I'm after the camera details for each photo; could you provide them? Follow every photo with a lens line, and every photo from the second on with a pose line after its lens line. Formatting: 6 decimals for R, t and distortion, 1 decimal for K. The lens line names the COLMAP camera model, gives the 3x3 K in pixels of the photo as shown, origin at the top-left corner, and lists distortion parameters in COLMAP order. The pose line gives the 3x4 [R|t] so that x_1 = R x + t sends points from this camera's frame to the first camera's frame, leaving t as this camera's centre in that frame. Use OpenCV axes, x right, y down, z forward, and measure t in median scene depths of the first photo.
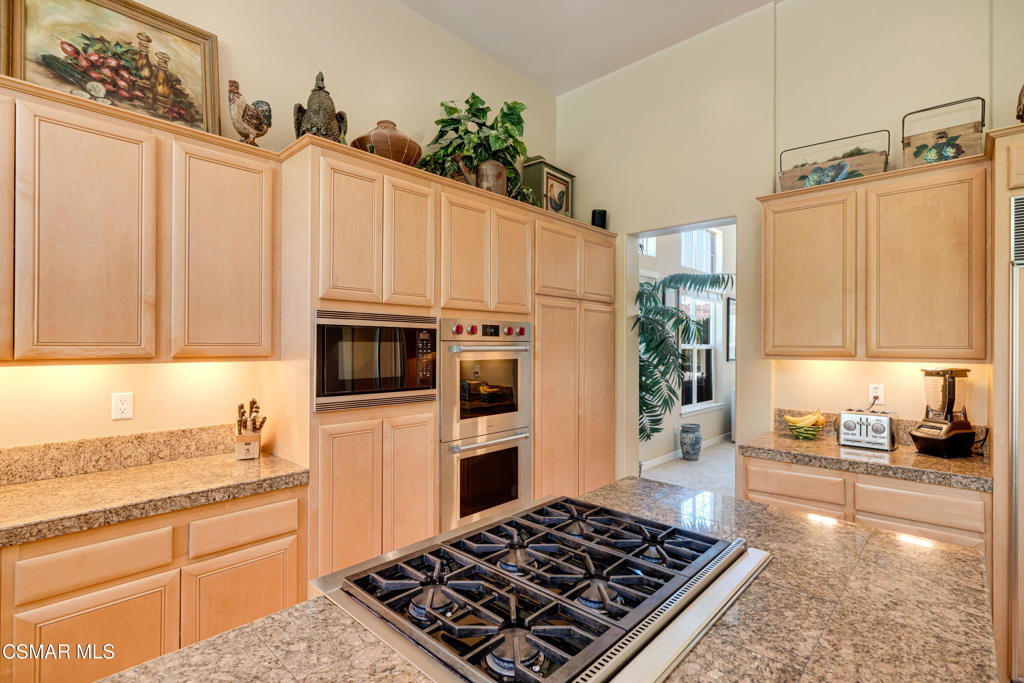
lens RADIAL K [[483.8, 0, 515.8], [0, 483.8, 342.3], [0, 0, 1]] dist [0.001628, 0.001354]
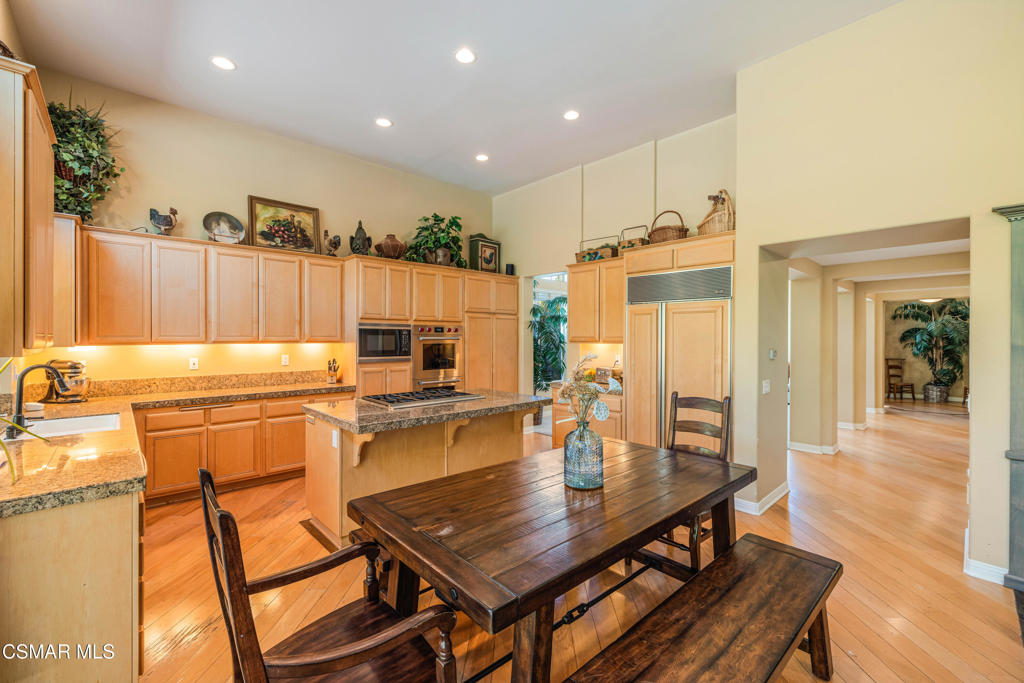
lens RADIAL K [[428.6, 0, 510.4], [0, 428.6, 339.3], [0, 0, 1]] dist [0.000953, 0.000158]
pose [[0.997170, -0.001715, -0.075155, 0.461556], [0.002290, 0.999969, 0.007562, 0.003826], [0.075140, -0.007712, 0.997143, -0.989053]]
